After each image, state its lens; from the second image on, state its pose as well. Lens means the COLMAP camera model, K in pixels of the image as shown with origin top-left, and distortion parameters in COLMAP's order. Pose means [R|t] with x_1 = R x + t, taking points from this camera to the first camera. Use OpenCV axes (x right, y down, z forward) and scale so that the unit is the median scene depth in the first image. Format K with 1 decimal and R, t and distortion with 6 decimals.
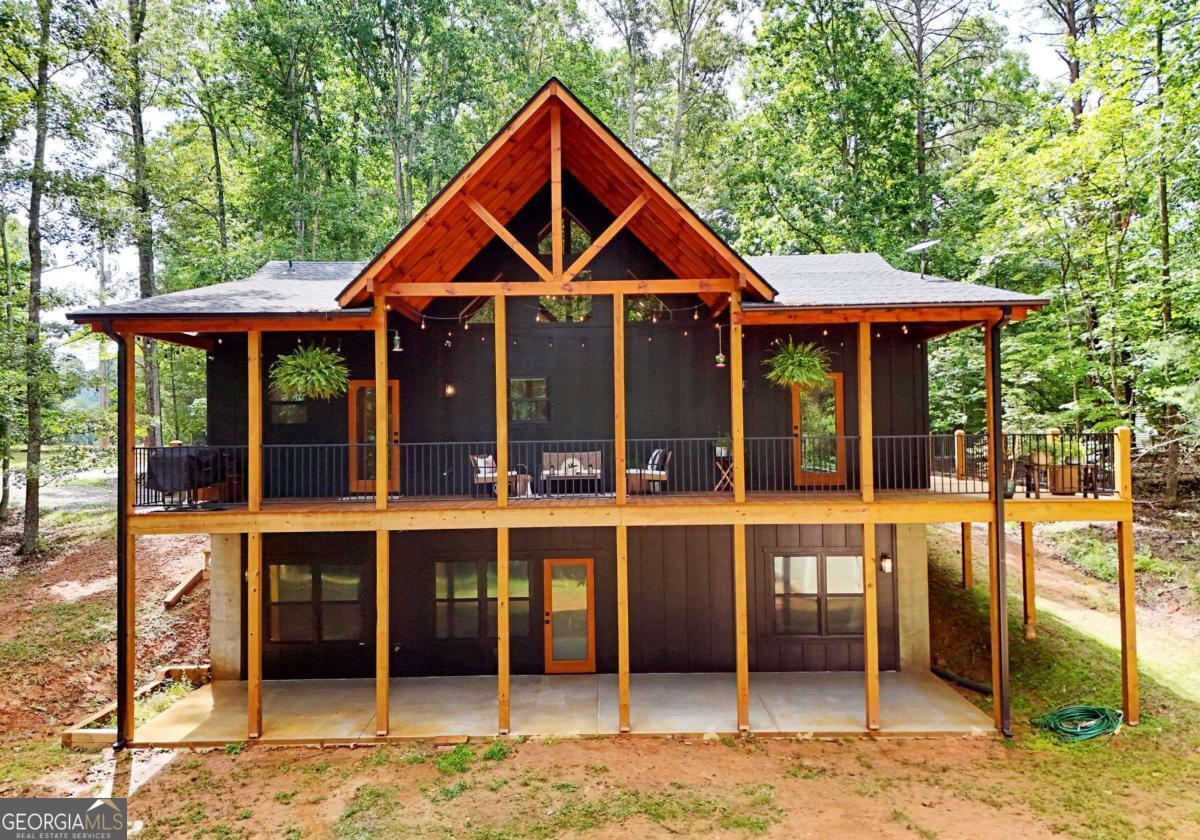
lens RADIAL K [[888.8, 0, 600.0], [0, 888.8, 420.0], [0, 0, 1]] dist [0.043437, -0.001100]
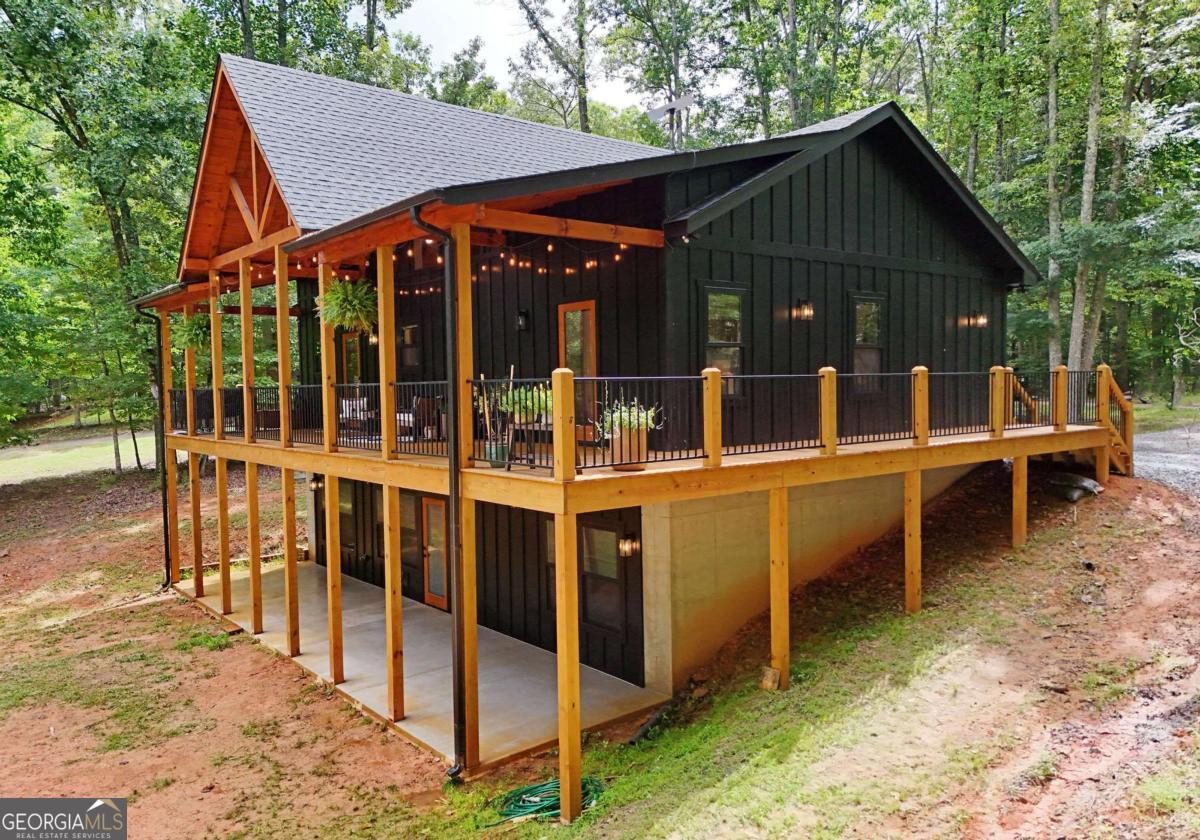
lens RADIAL K [[888.8, 0, 600.0], [0, 888.8, 420.0], [0, 0, 1]] dist [0.043437, -0.001100]
pose [[0.622705, 0.029700, -0.781893, 1.236889], [0.034230, 0.997289, 0.065143, 0.007551], [0.781708, -0.067329, 0.620000, 0.721591]]
